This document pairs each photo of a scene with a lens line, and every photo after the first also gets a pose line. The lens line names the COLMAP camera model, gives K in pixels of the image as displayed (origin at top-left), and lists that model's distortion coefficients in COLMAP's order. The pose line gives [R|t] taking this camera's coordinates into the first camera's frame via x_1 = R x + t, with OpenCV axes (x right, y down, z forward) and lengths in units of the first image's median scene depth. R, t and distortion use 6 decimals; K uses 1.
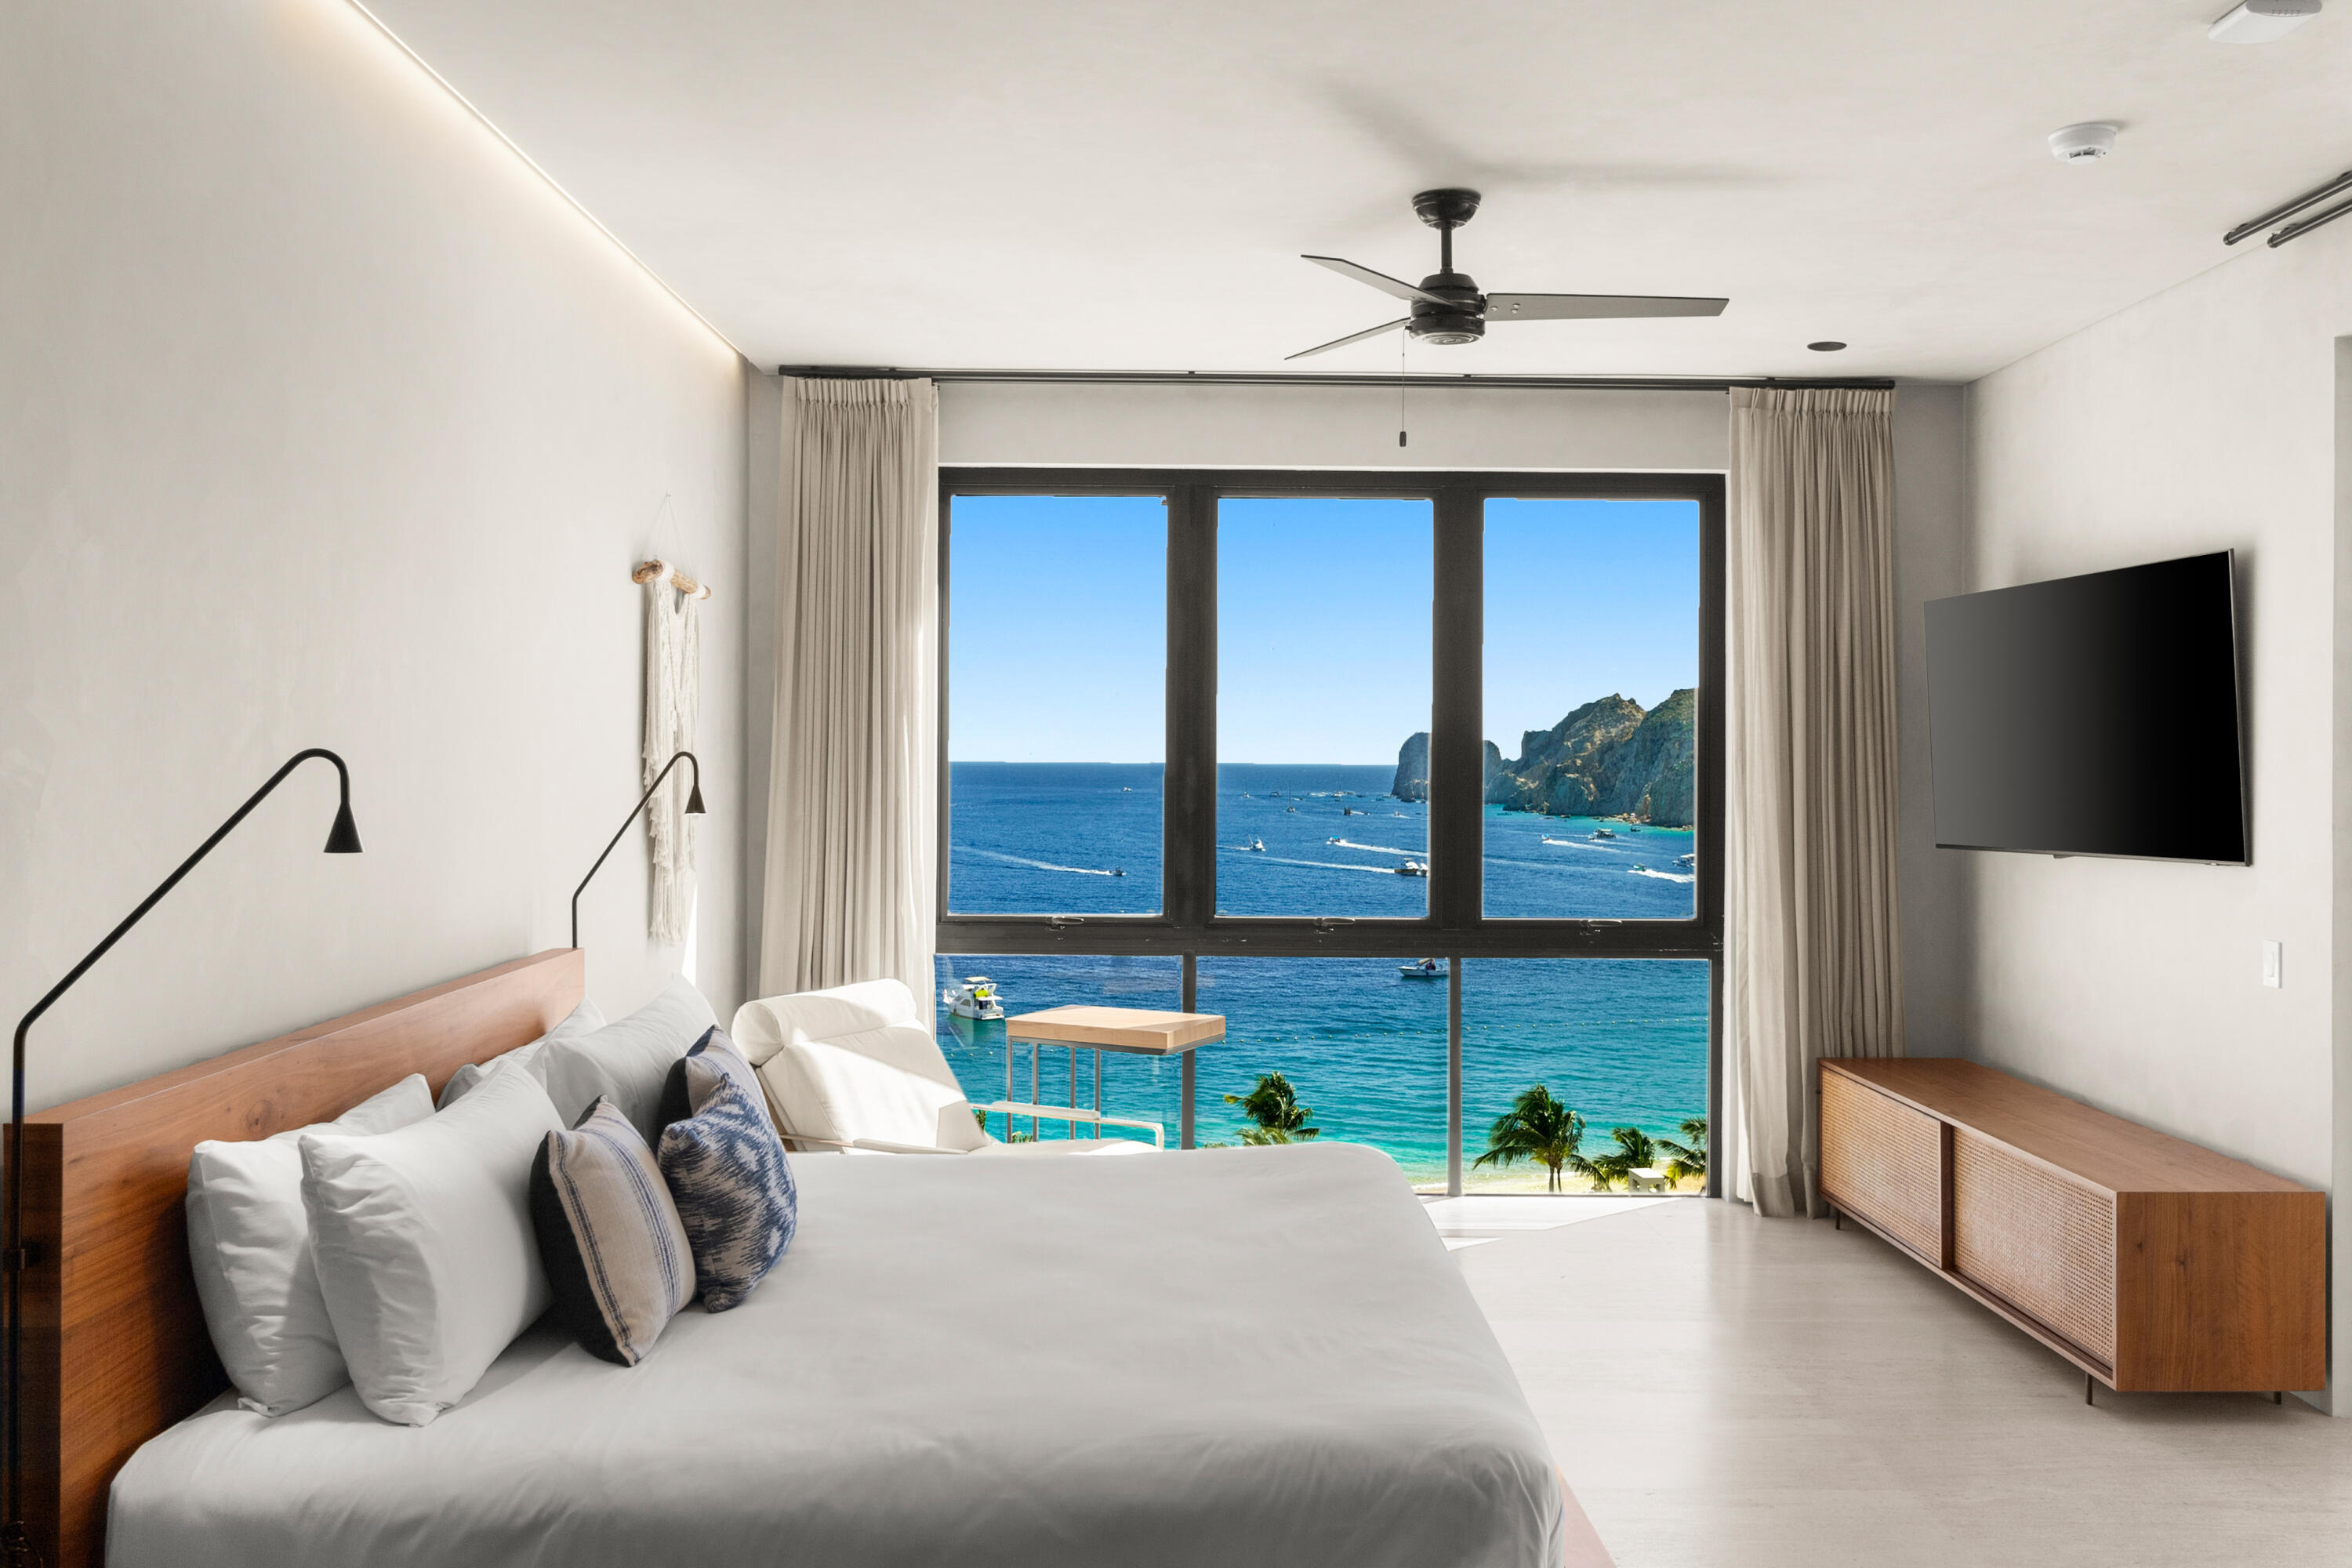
lens RADIAL K [[1885.2, 0, 1198.2], [0, 1885.2, 745.0], [0, 0, 1]] dist [0.012557, -0.009688]
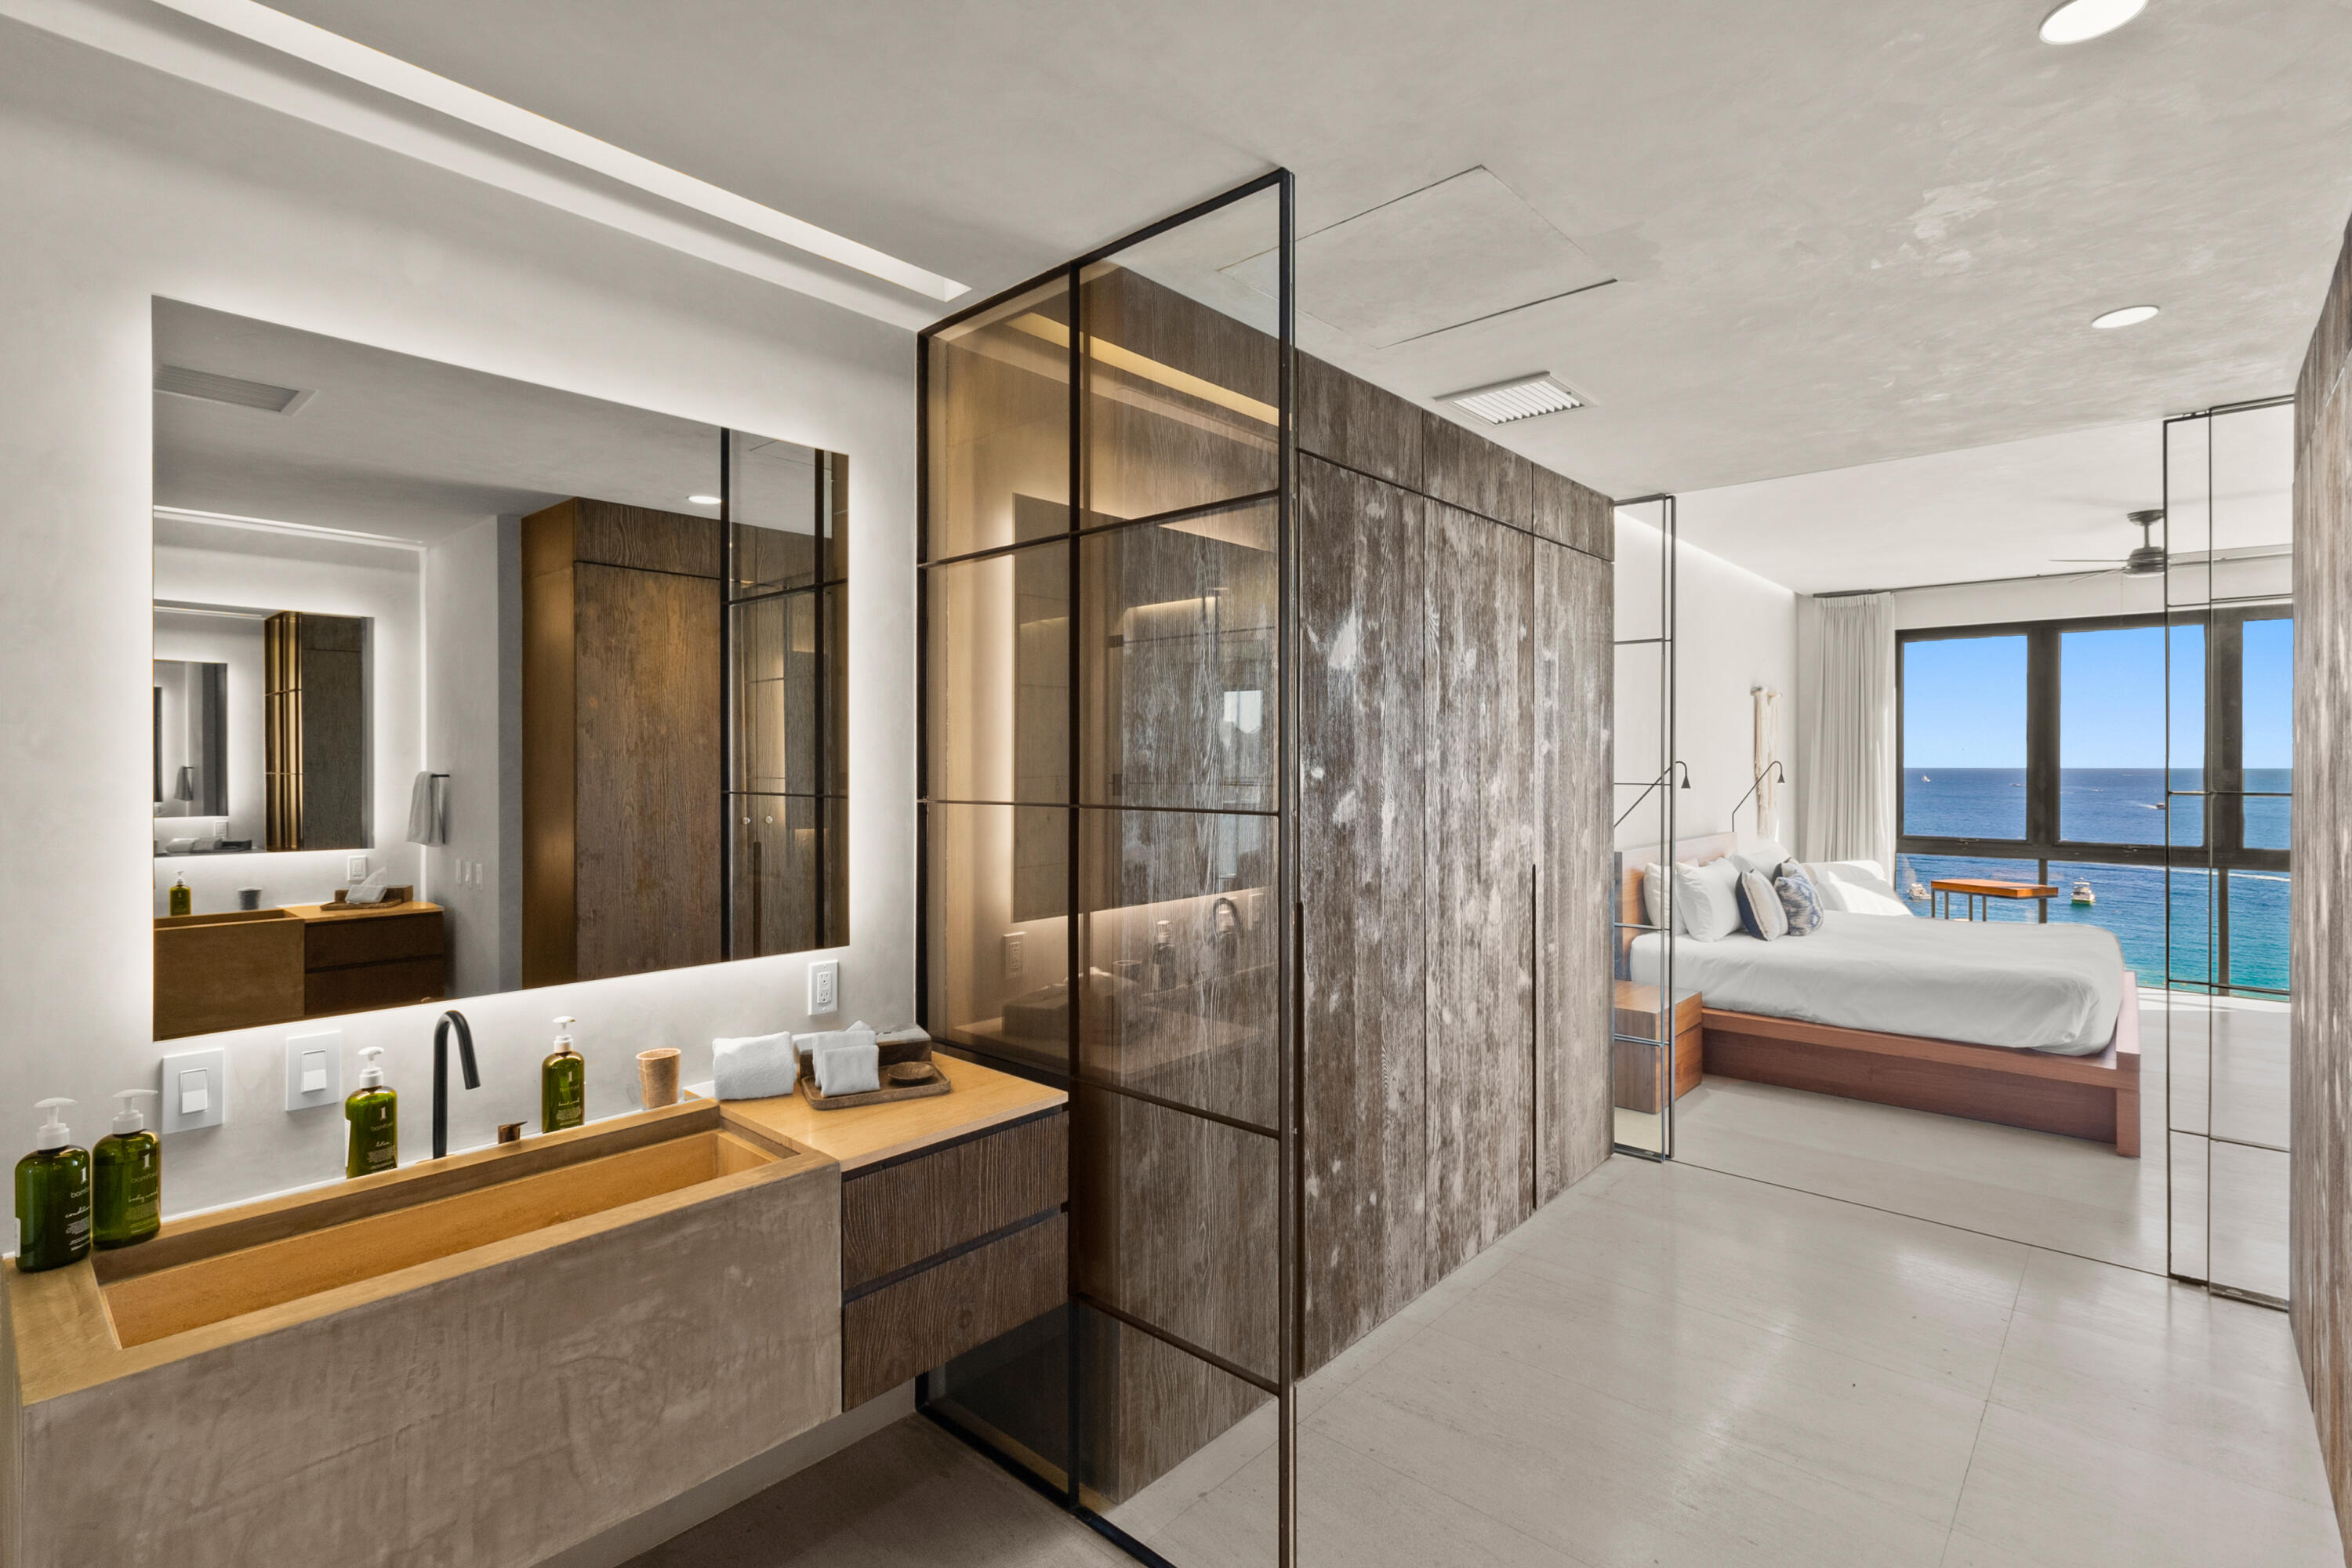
lens RADIAL K [[1106.2, 0, 1188.1], [0, 1106.2, 765.2], [0, 0, 1]] dist [0.006278, -0.000006]
pose [[0.744476, -0.003583, -0.667640, 0.114681], [0.008965, 0.999949, 0.004630, -0.003649], [0.667589, -0.009432, 0.744470, -0.530747]]
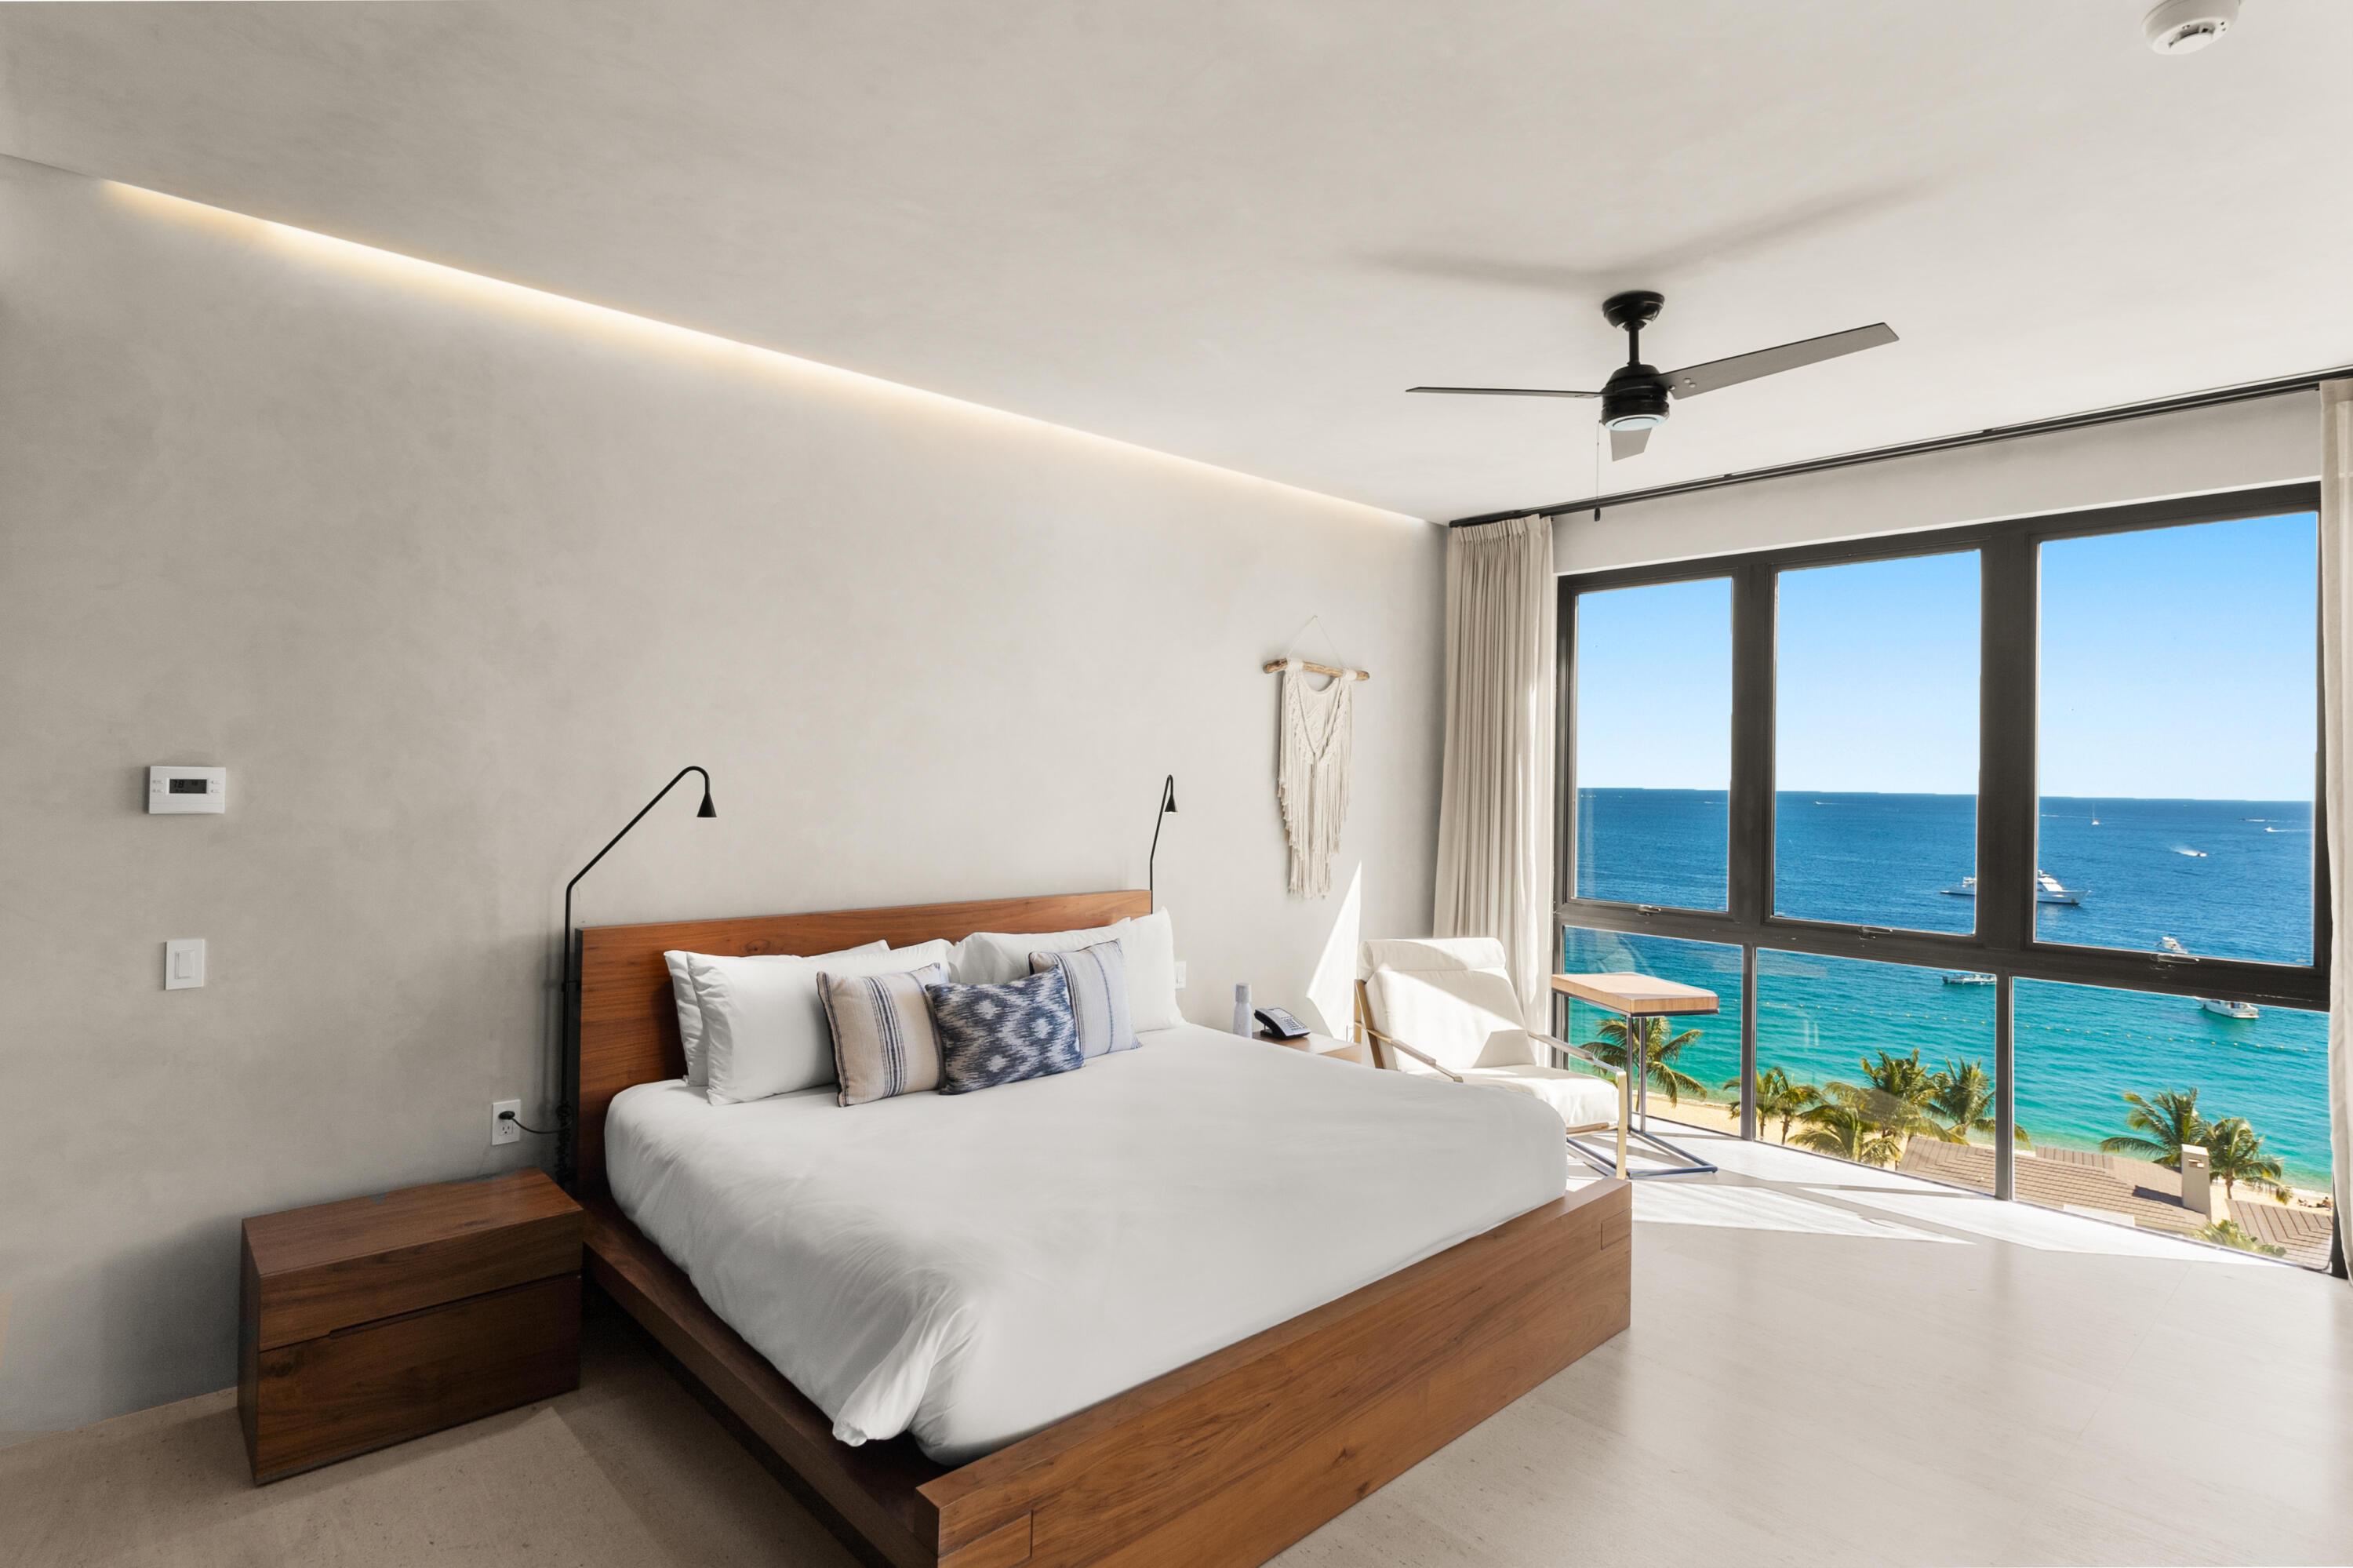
lens RADIAL K [[1192.7, 0, 1190.4], [0, 1192.7, 777.2], [0, 0, 1]] dist [-0.008124, -0.001134]
pose [[0.667914, 0.003124, -0.744232, 0.347579], [-0.006487, 0.999978, -0.001624, 0.004970], [0.744211, 0.005913, 0.667919, 0.215726]]
